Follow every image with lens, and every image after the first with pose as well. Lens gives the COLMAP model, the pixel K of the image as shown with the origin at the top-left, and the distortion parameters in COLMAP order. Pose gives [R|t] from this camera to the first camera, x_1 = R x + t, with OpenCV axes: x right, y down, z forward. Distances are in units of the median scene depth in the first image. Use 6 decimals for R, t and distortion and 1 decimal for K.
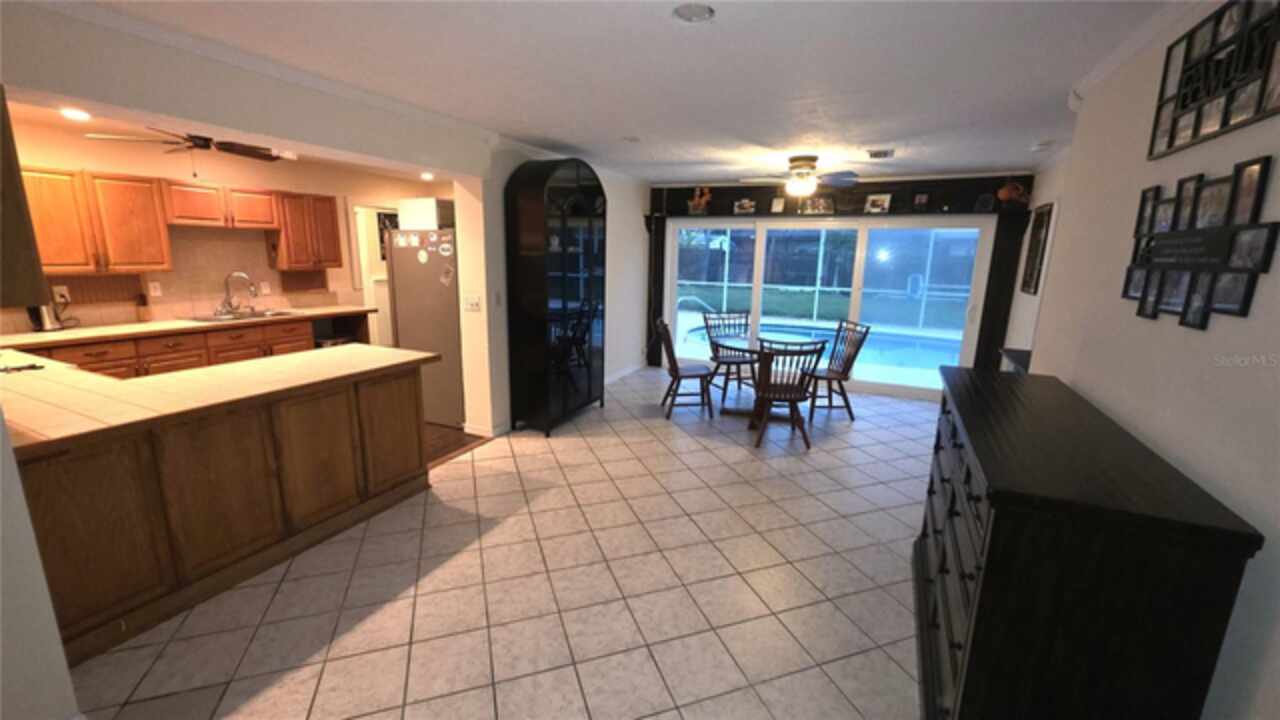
lens RADIAL K [[518.7, 0, 637.7], [0, 518.7, 362.7], [0, 0, 1]] dist [0.002294, -0.000138]
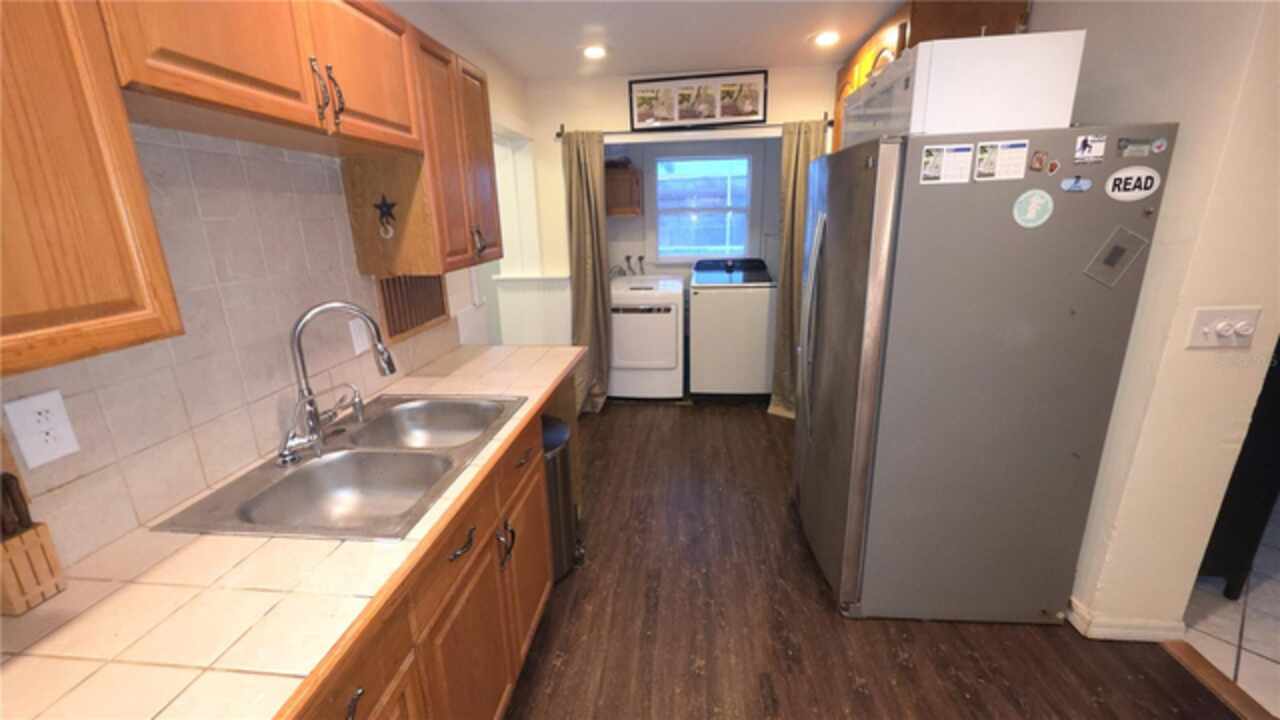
lens RADIAL K [[518.7, 0, 637.2], [0, 518.7, 360.8], [0, 0, 1]] dist [0.002294, -0.000138]
pose [[0.940105, -0.134145, 0.313381, -0.795489], [0.115095, 0.990239, 0.078608, -0.161831], [-0.320867, -0.037831, 0.946368, 0.753879]]
